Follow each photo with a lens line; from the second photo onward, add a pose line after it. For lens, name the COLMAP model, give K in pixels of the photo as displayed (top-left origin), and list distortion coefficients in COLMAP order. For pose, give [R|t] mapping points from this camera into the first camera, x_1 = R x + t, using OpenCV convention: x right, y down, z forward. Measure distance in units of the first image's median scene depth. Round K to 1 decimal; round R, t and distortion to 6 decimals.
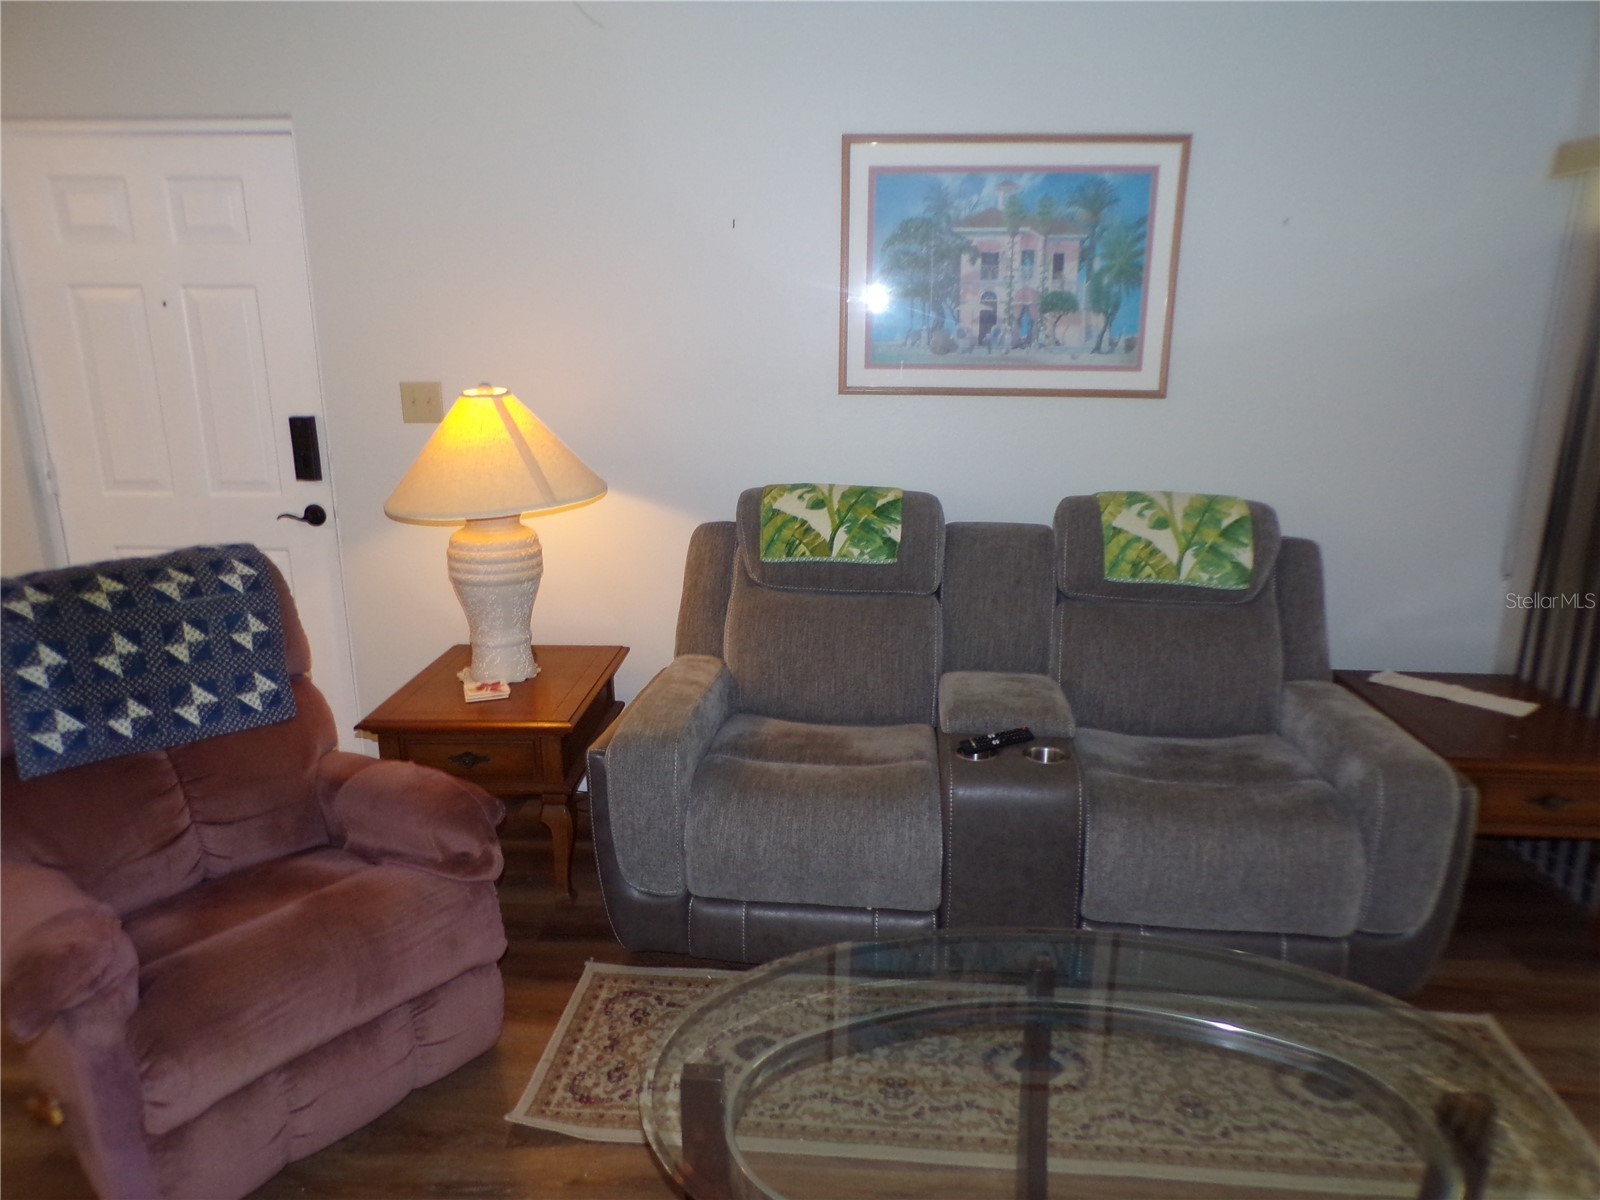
lens RADIAL K [[1090.7, 0, 803.1], [0, 1090.7, 610.6], [0, 0, 1]] dist [-0.006728, 0.013054]
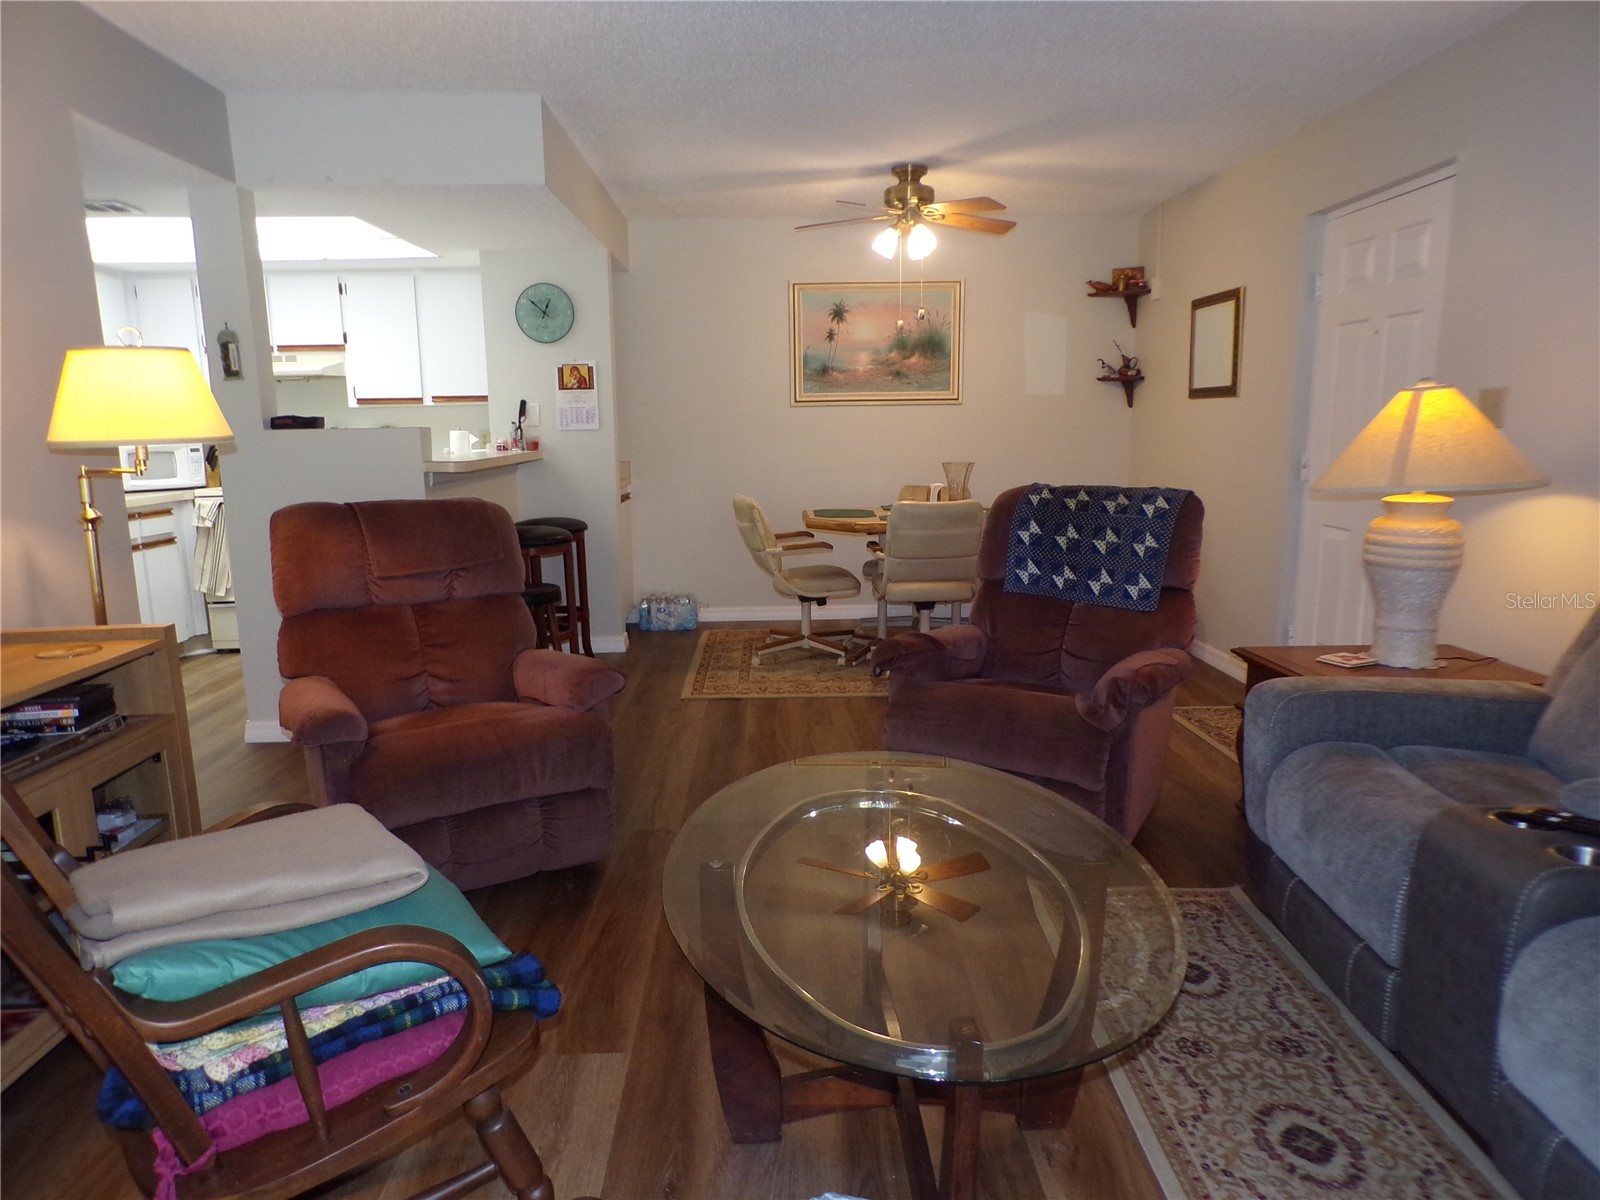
lens RADIAL K [[1090.7, 0, 800.5], [0, 1090.7, 596.3], [0, 0, 1]] dist [-0.006728, 0.013054]
pose [[0.080273, 0.159721, -0.983893, 0.707608], [-0.250214, 0.958702, 0.135217, 0.003334], [0.964857, 0.235329, 0.116922, 0.329726]]
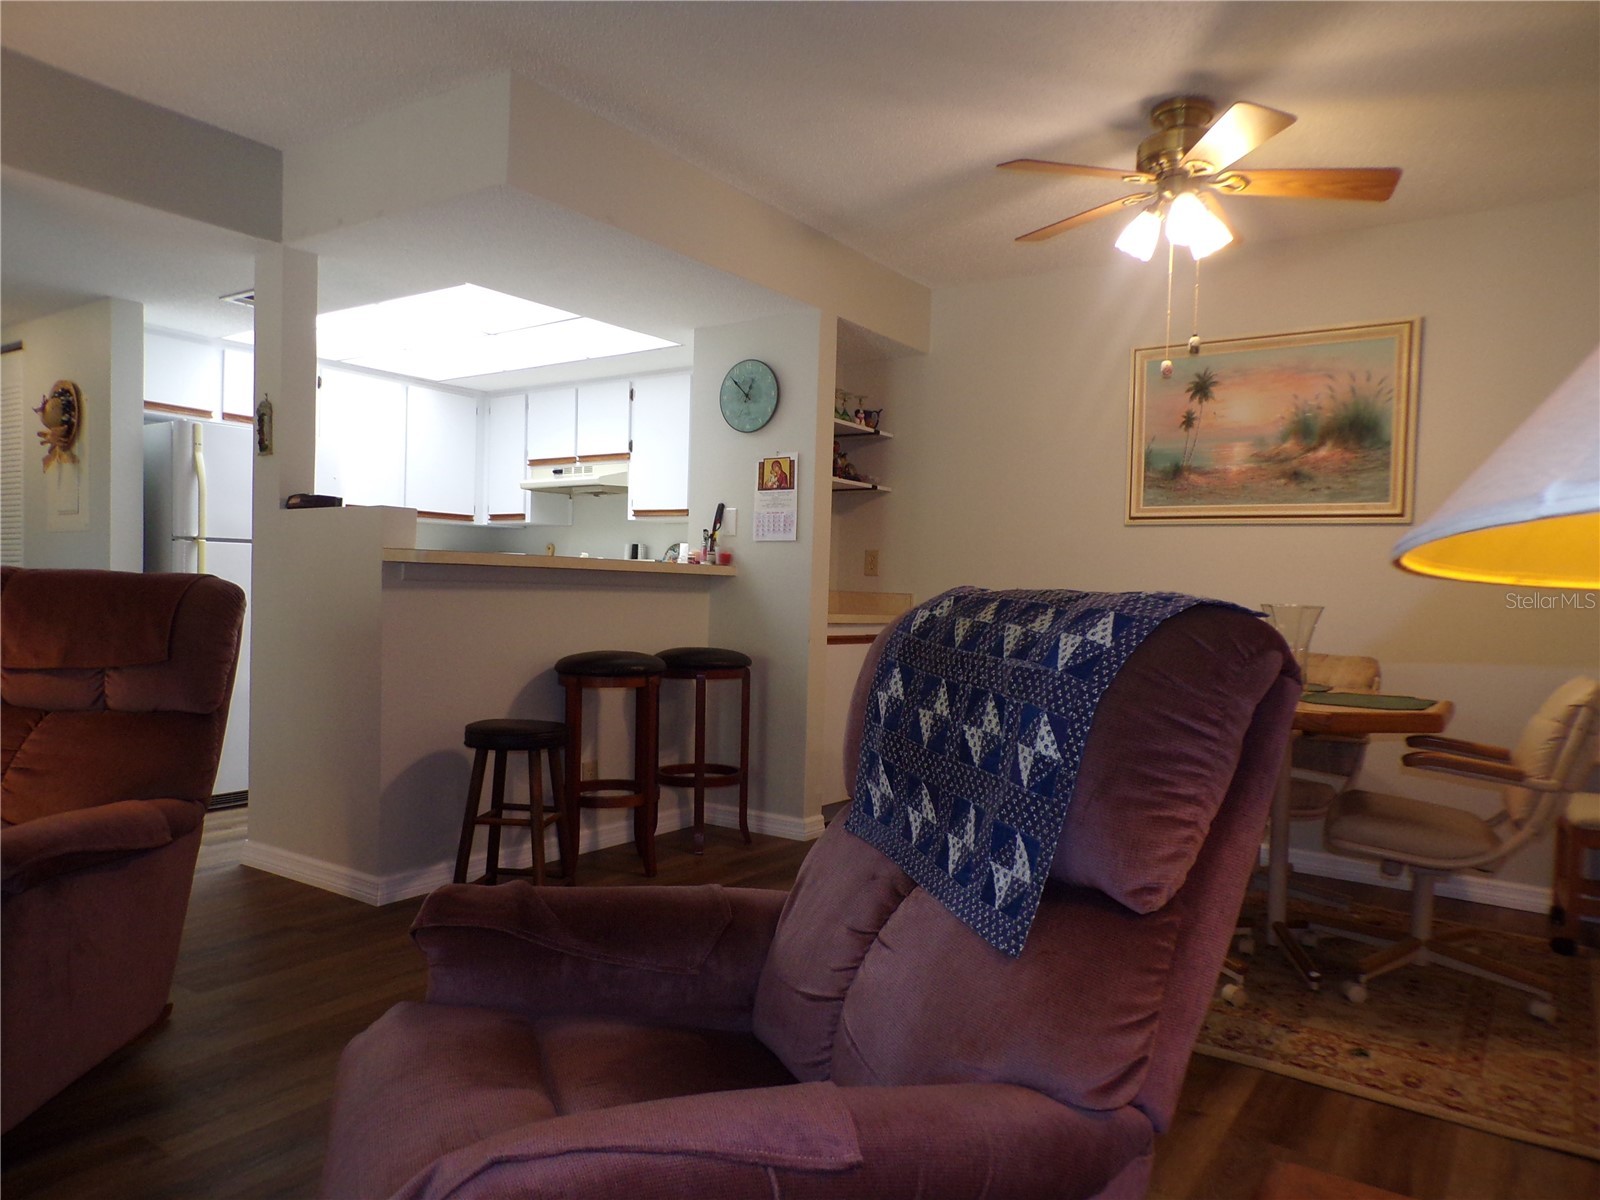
lens RADIAL K [[1090.7, 0, 786.5], [0, 1090.7, 607.1], [0, 0, 1]] dist [-0.006728, 0.013054]
pose [[-0.535319, -0.002276, -0.844647, -0.015376], [-0.254537, 0.953944, 0.158750, -0.075870], [0.805385, 0.299976, -0.511243, 0.920767]]
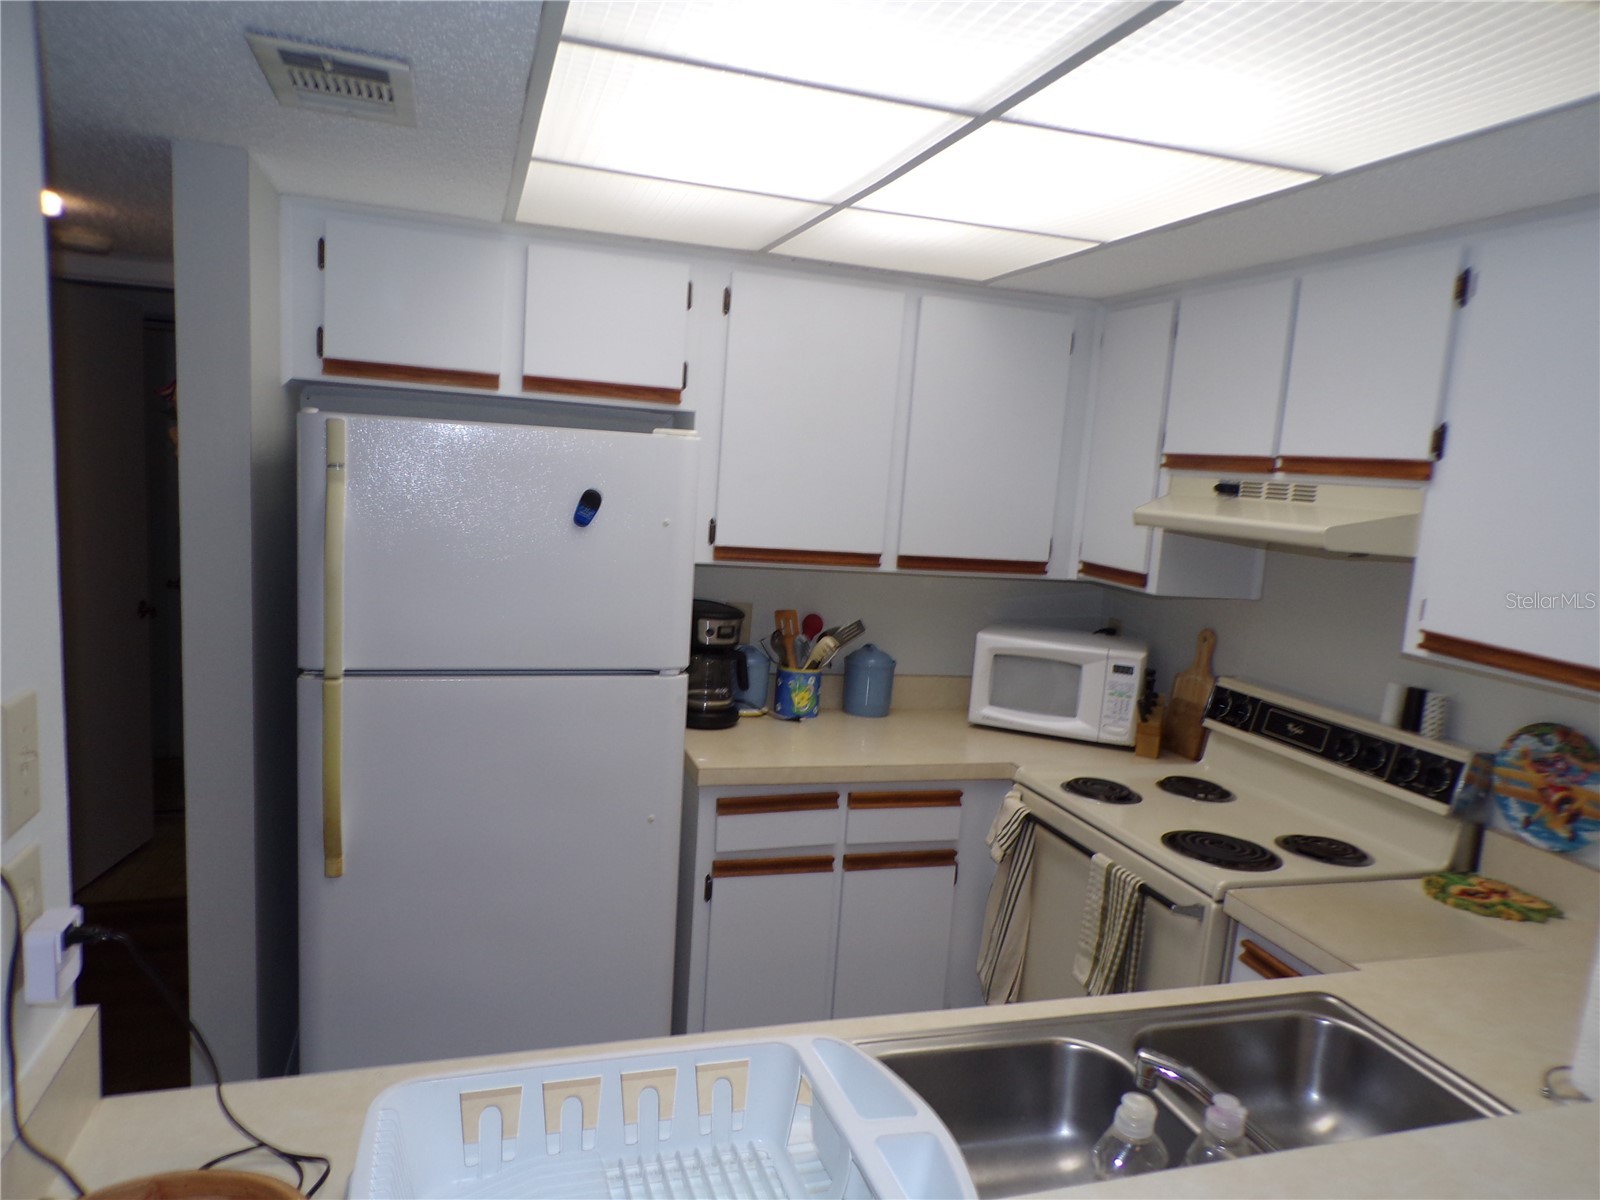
lens RADIAL K [[1090.7, 0, 809.0], [0, 1090.7, 605.8], [0, 0, 1]] dist [-0.006728, 0.013054]
pose [[-0.933811, -0.016870, -0.357370, -0.923669], [-0.163143, 0.909068, 0.383380, -0.071187], [0.318405, 0.416306, -0.851650, 0.093173]]
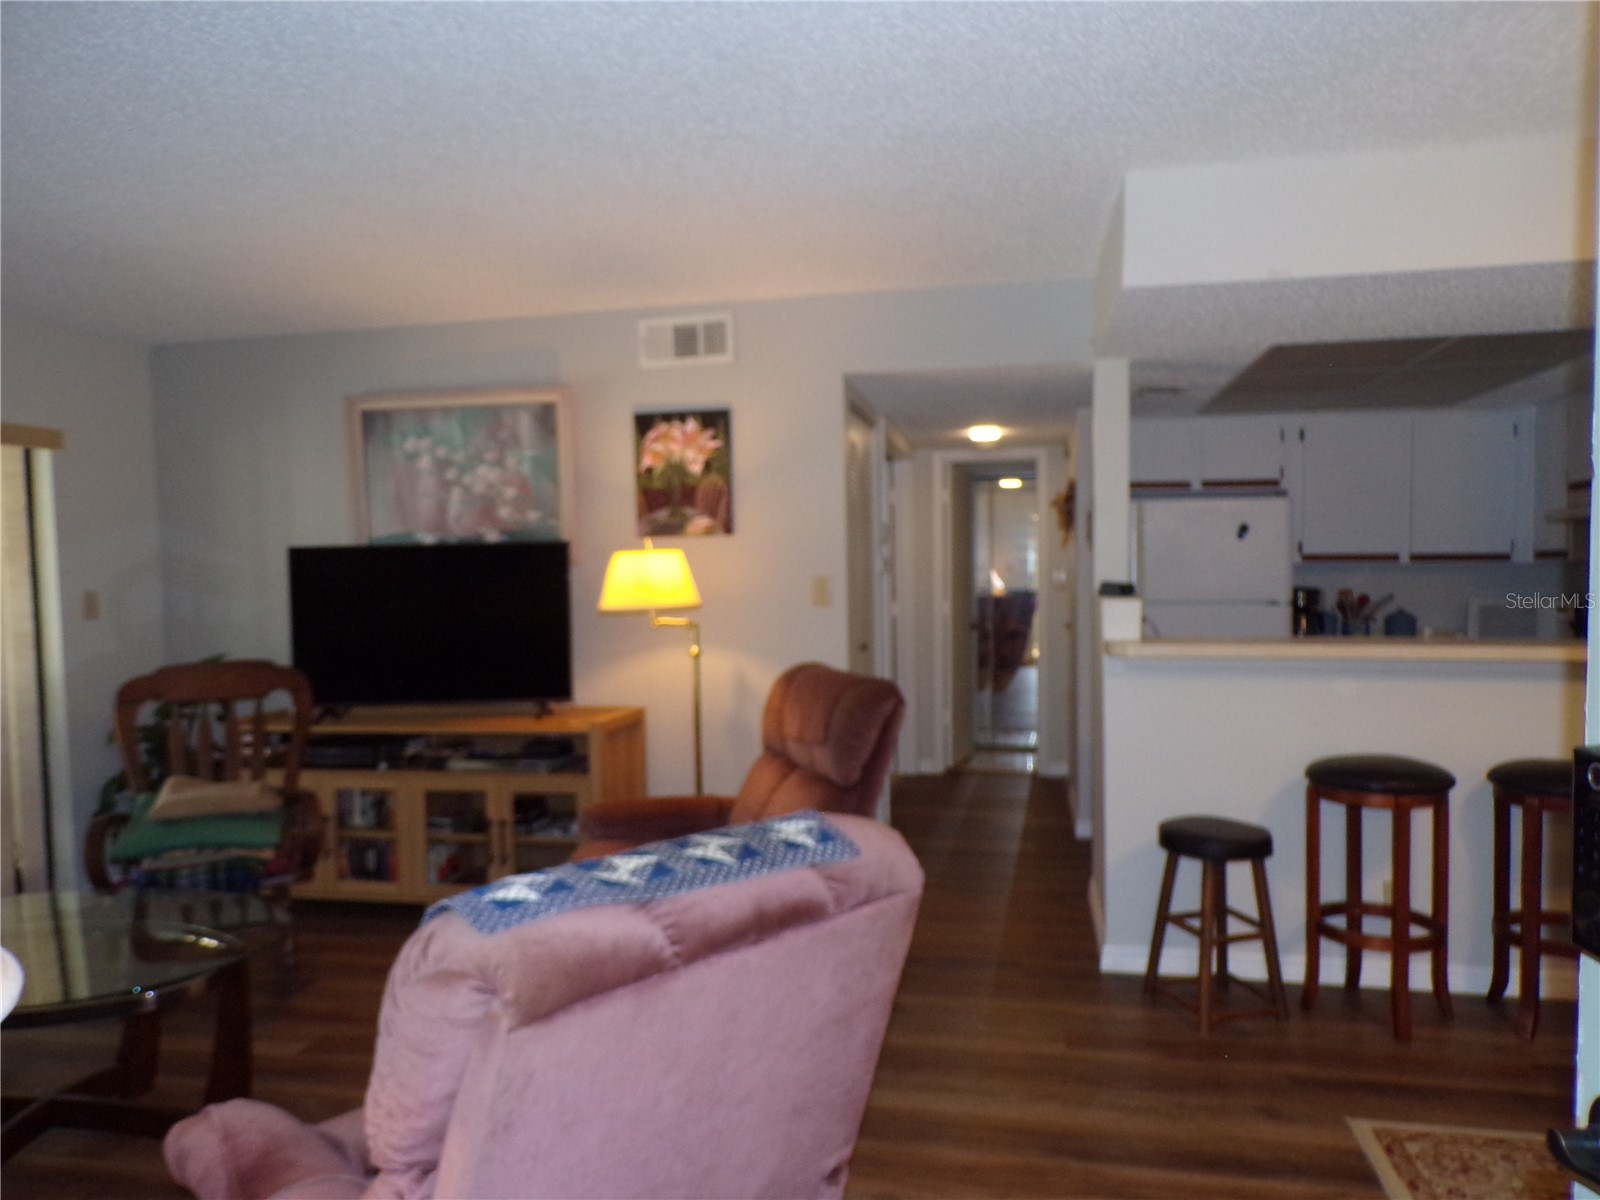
lens RADIAL K [[1090.7, 0, 806.1], [0, 1090.7, 608.4], [0, 0, 1]] dist [-0.006728, 0.013054]
pose [[-0.988947, 0.005842, 0.148157, -0.614555], [0.051190, 0.951238, 0.304180, -0.272020], [-0.139155, 0.308402, -0.941023, 1.163156]]
